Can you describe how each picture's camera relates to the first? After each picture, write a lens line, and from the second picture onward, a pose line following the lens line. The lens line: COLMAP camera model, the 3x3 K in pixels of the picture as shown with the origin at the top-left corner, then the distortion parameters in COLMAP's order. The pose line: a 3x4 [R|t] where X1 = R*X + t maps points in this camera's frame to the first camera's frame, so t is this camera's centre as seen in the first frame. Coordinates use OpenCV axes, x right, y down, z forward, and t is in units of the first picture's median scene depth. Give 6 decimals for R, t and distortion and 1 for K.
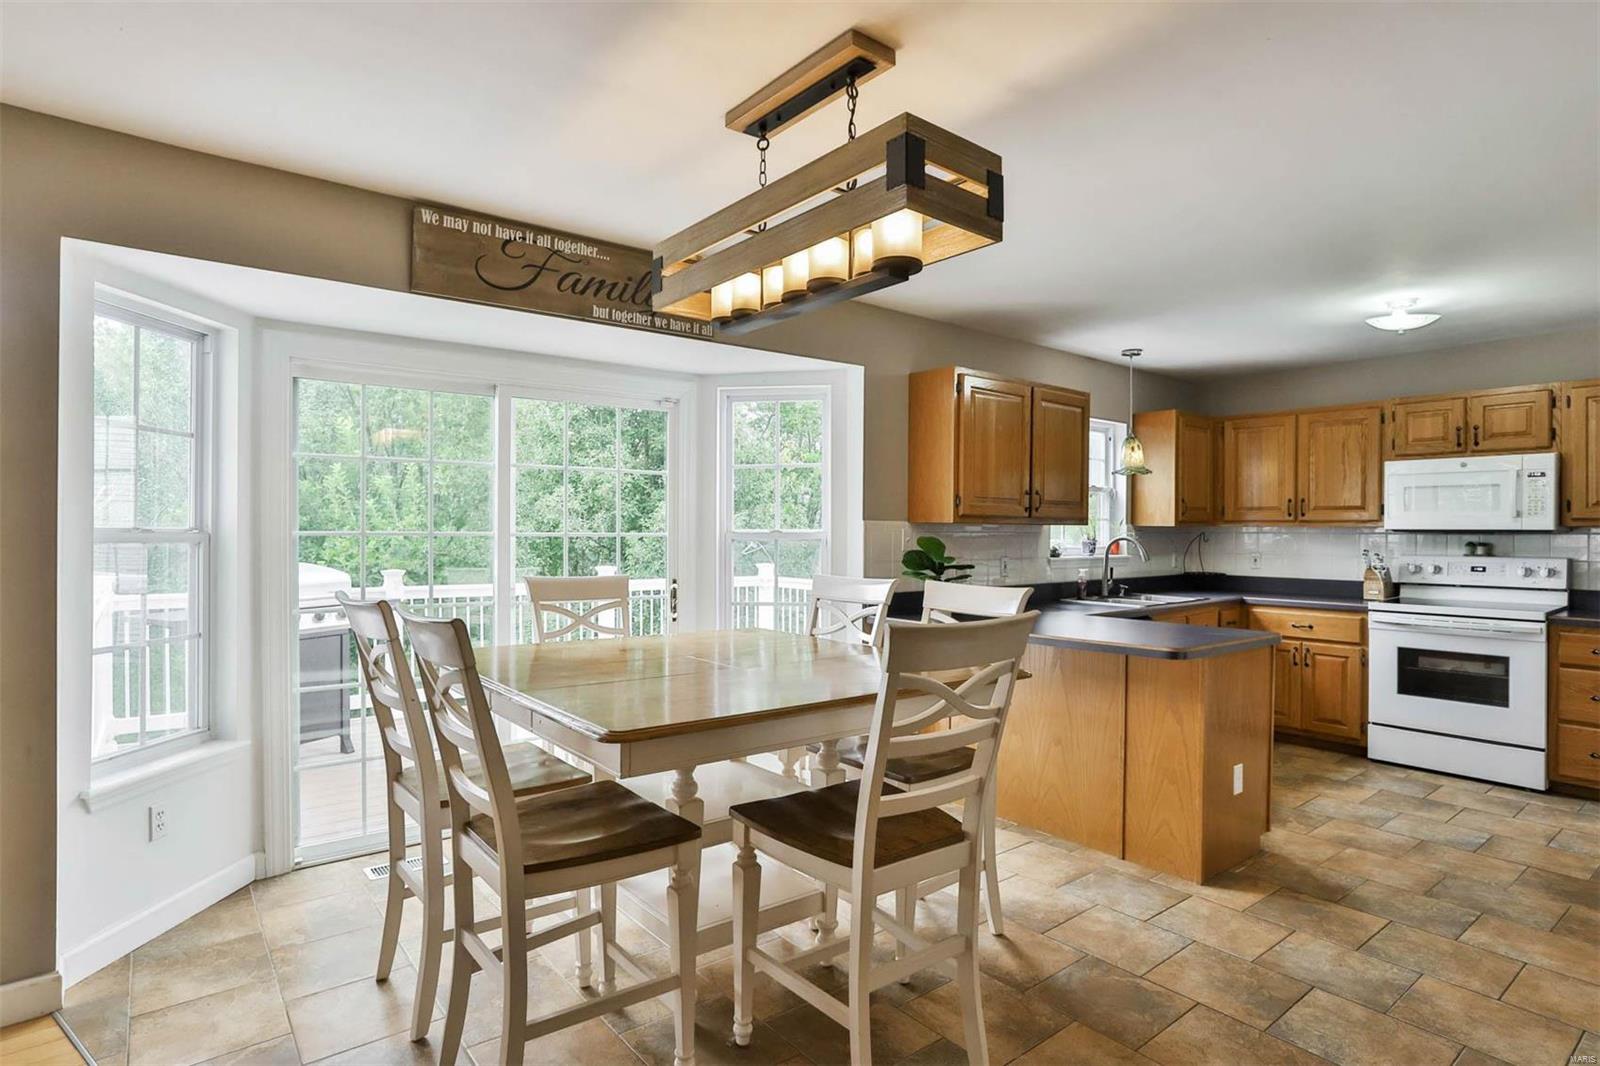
lens RADIAL K [[830.4, 0, 767.3], [0, 830.4, 531.2], [0, 0, 1]] dist [-0.057724, 0.030688]
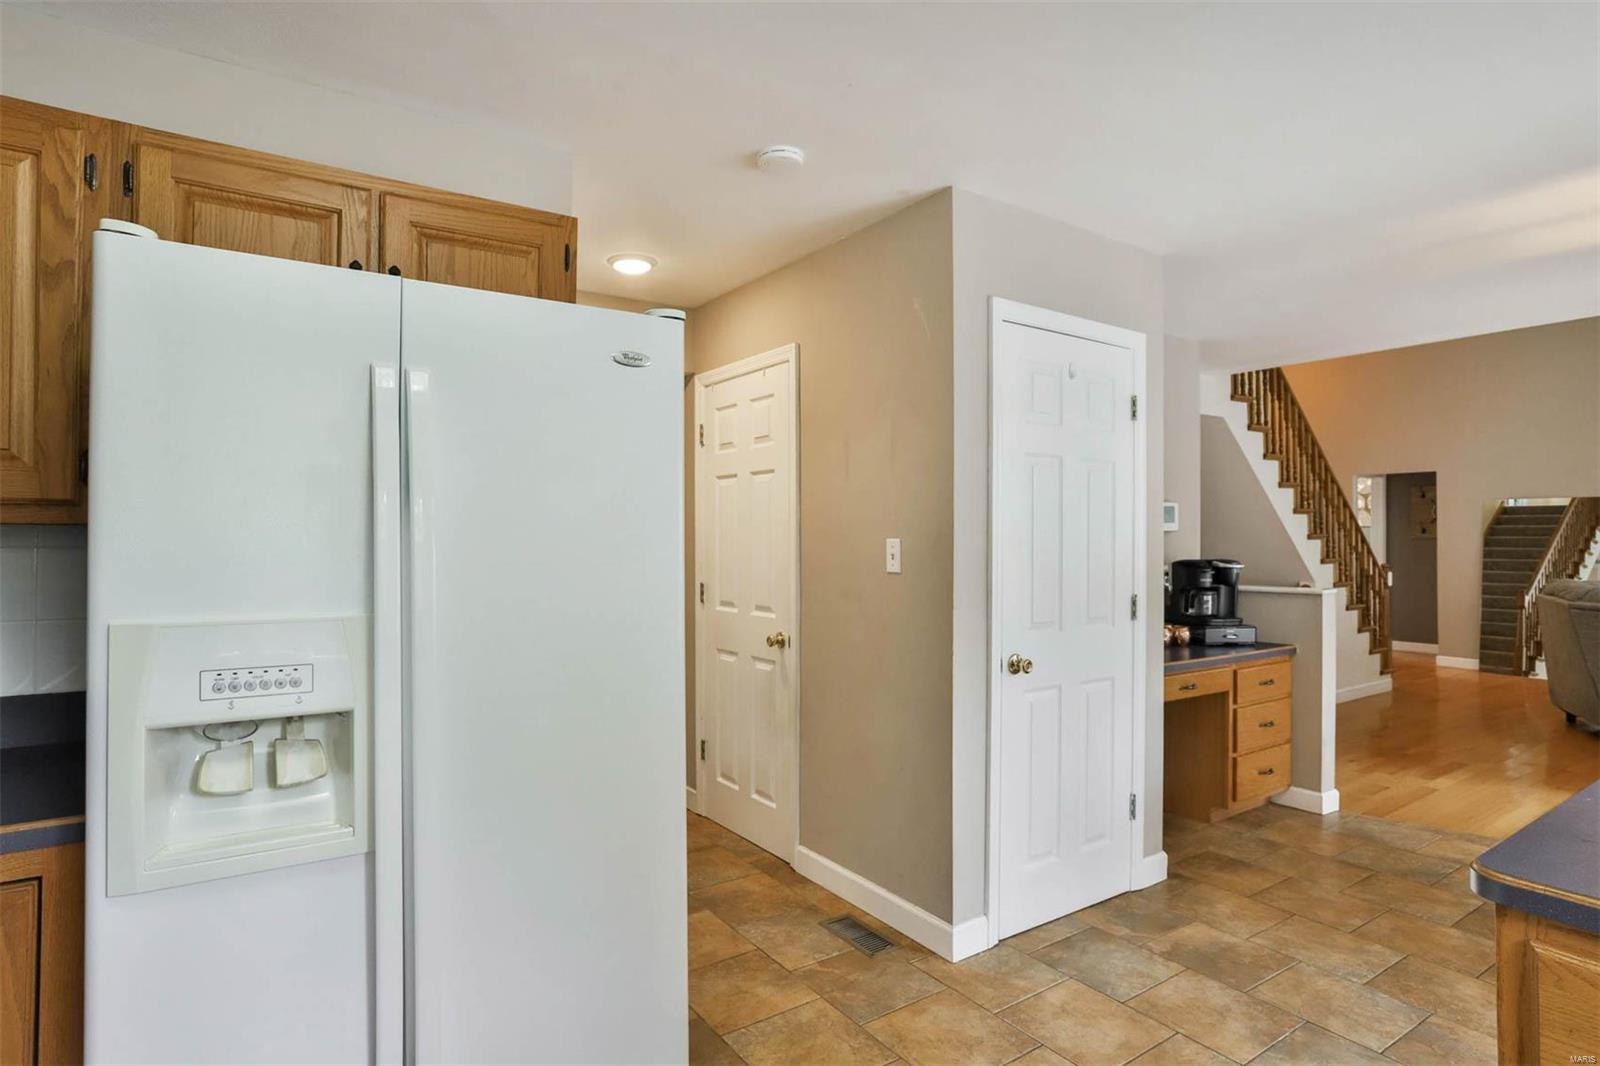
lens RADIAL K [[837.9, 0, 778.8], [0, 837.9, 533.6], [0, 0, 1]] dist [-0.081554, 0.042877]
pose [[-0.997450, -0.010661, 0.070565, 0.647557], [-0.011202, 0.999911, -0.007274, 0.004604], [-0.070481, -0.008046, -0.997481, 0.979001]]
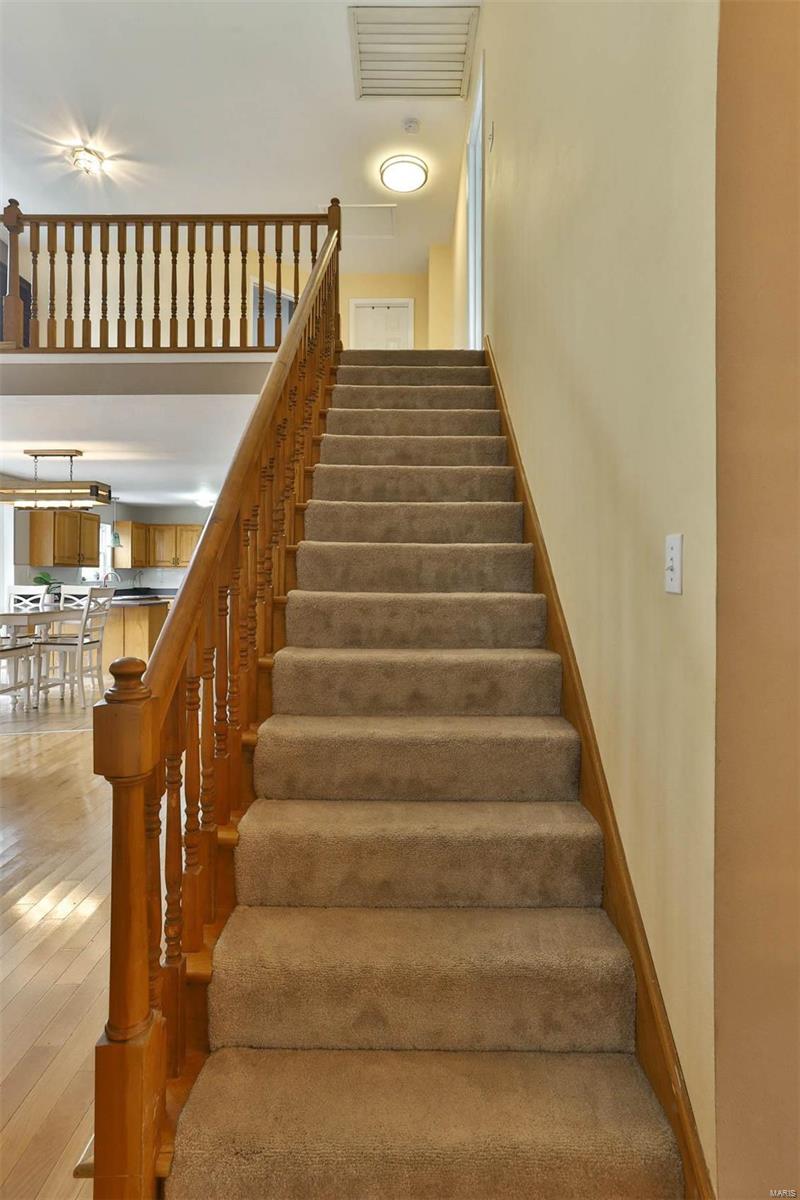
lens RADIAL K [[611.2, 0, 399.1], [0, 611.2, 580.6], [0, 0, 1]] dist [-0.054026, 0.045365]
pose [[0.611653, -0.010647, 0.791055, -0.532443], [0.002117, 0.999928, 0.011821, 0.012647], [-0.791124, -0.005556, 0.611631, -0.886437]]
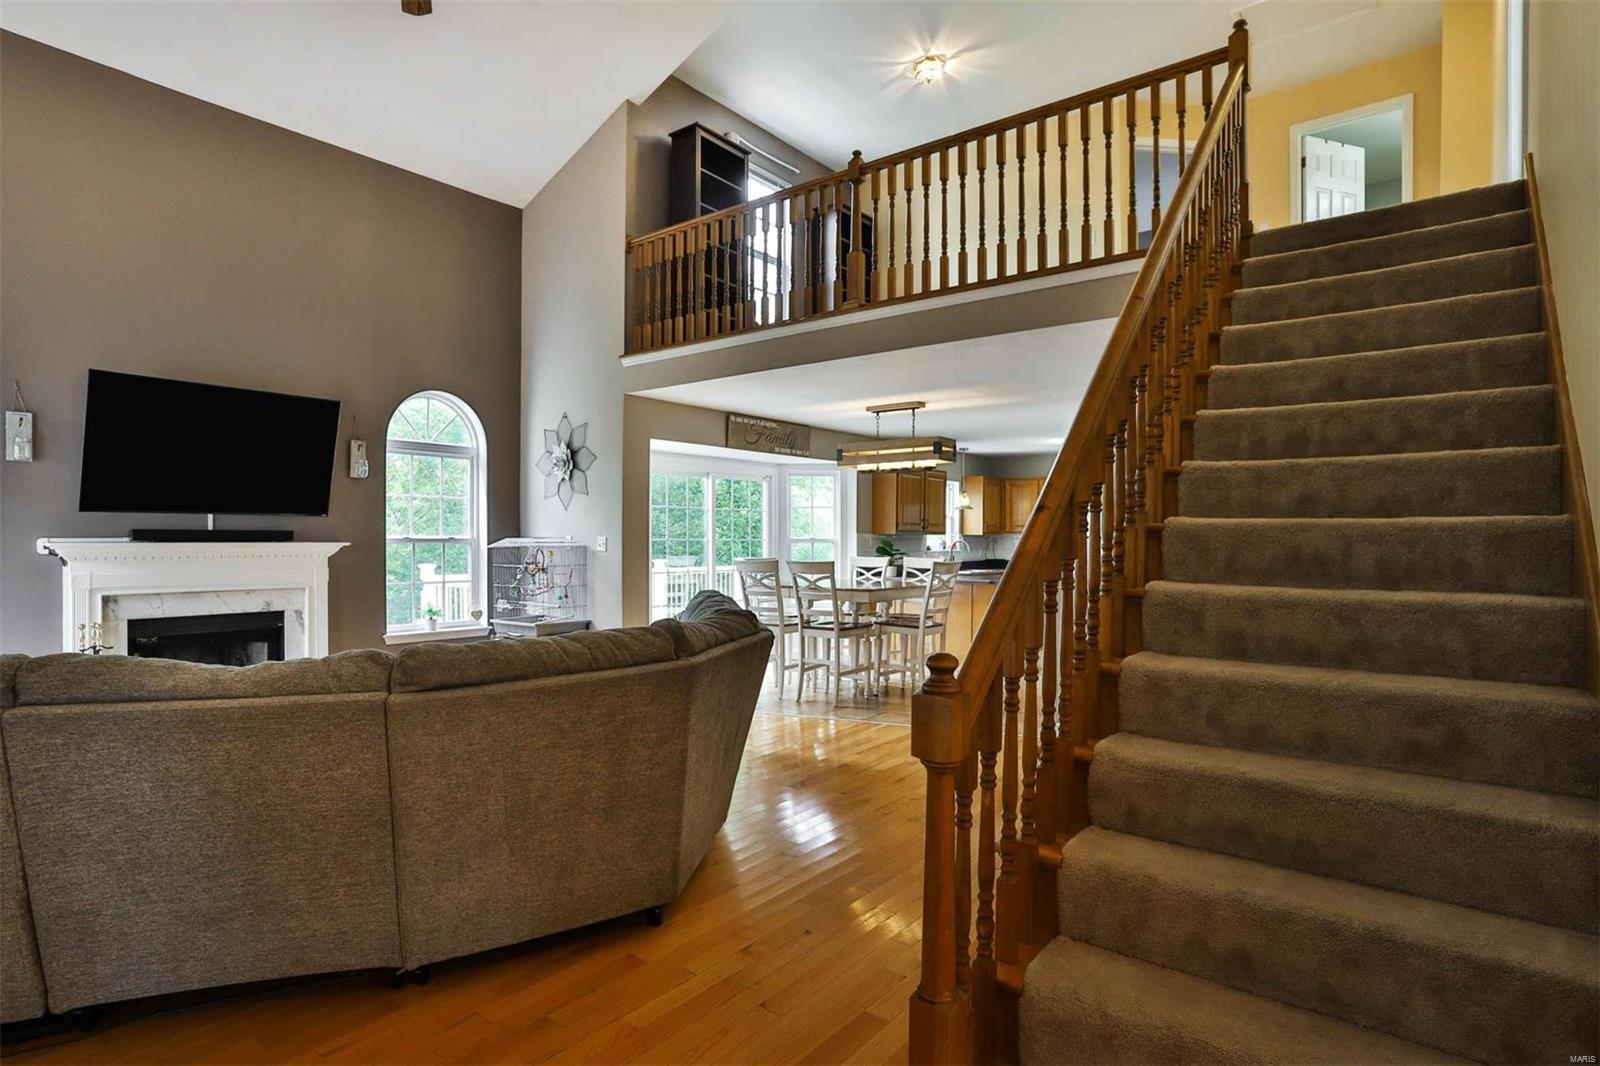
lens RADIAL K [[830.4, 0, 767.3], [0, 830.4, 531.2], [0, 0, 1]] dist [-0.057724, 0.030688]
pose [[0.972409, -0.000756, 0.233283, -0.559172], [0.002650, 0.999966, -0.007802, -0.001343], [-0.233269, 0.008205, 0.972378, -0.967233]]
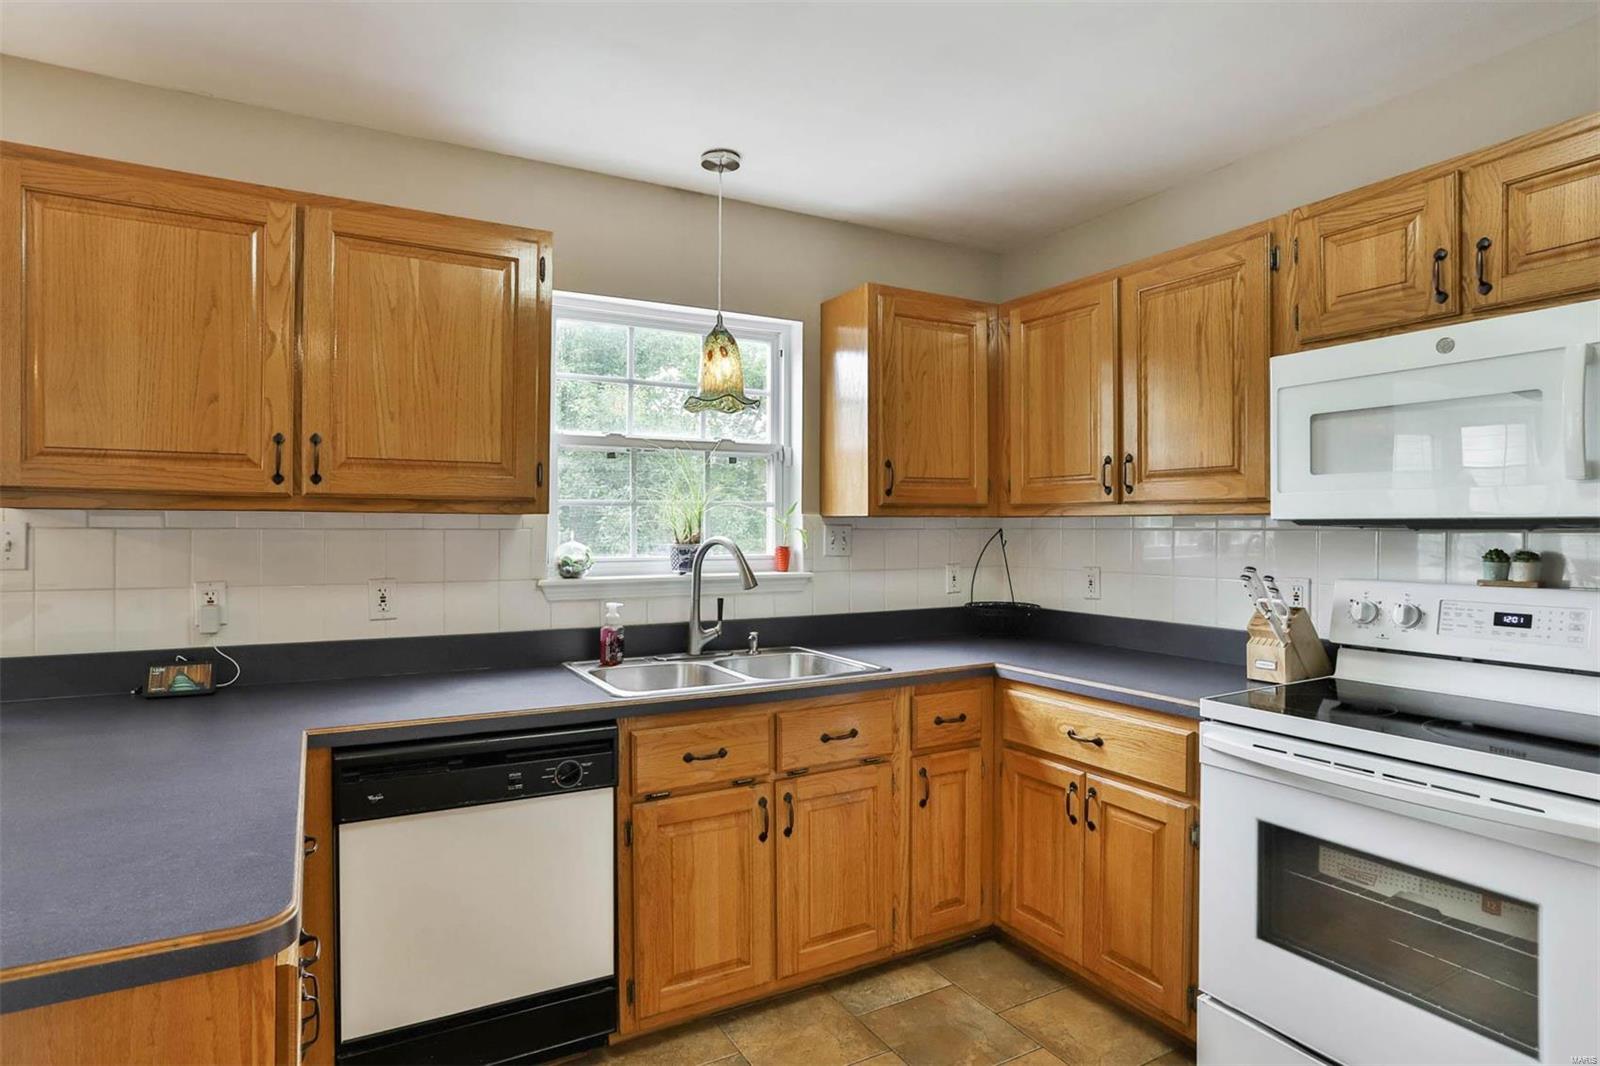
lens RADIAL K [[843.7, 0, 762.2], [0, 843.7, 532.5], [0, 0, 1]] dist [-0.050252, 0.031133]
pose [[0.986348, -0.002628, -0.164655, 0.610496], [0.003331, 0.999986, 0.003993, 0.002075], [0.164642, -0.004487, 0.986343, 0.568335]]
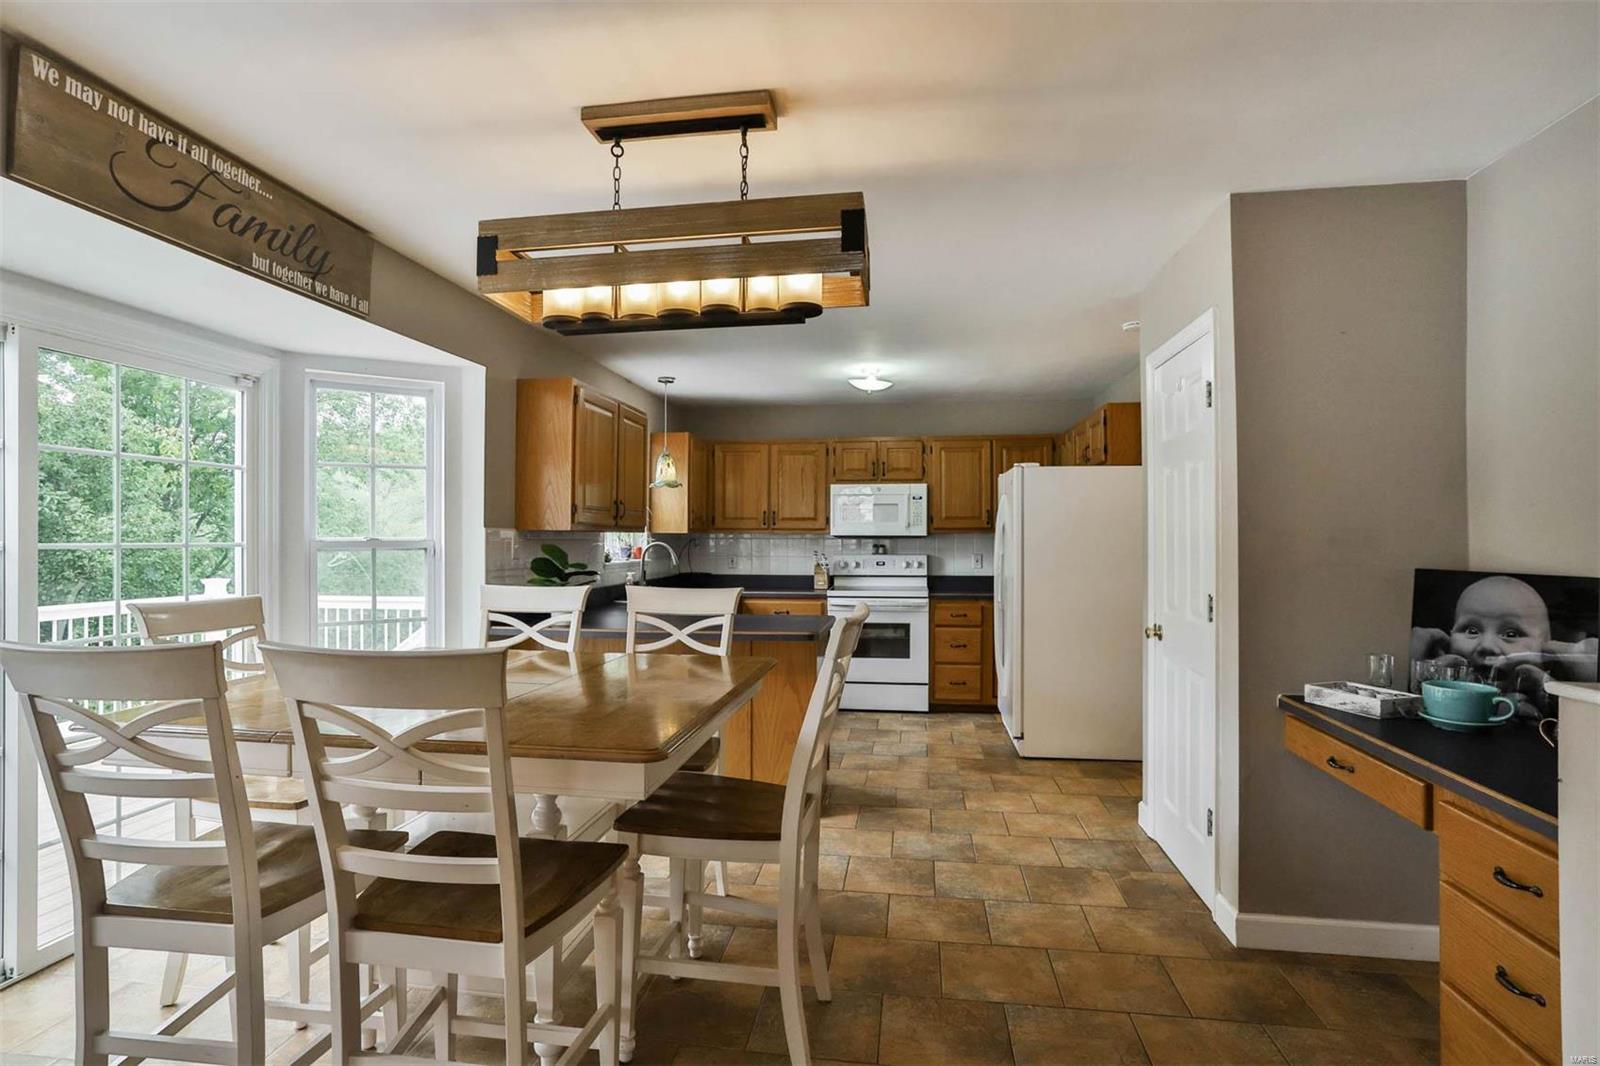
lens RADIAL K [[835.8, 0, 766.3], [0, 835.8, 537.1], [0, 0, 1]] dist [-0.056028, 0.034818]
pose [[0.735033, -0.004249, 0.678018, -0.261998], [0.004254, 0.999990, 0.001655, -0.002433], [-0.678018, 0.001668, 0.735044, 0.068800]]
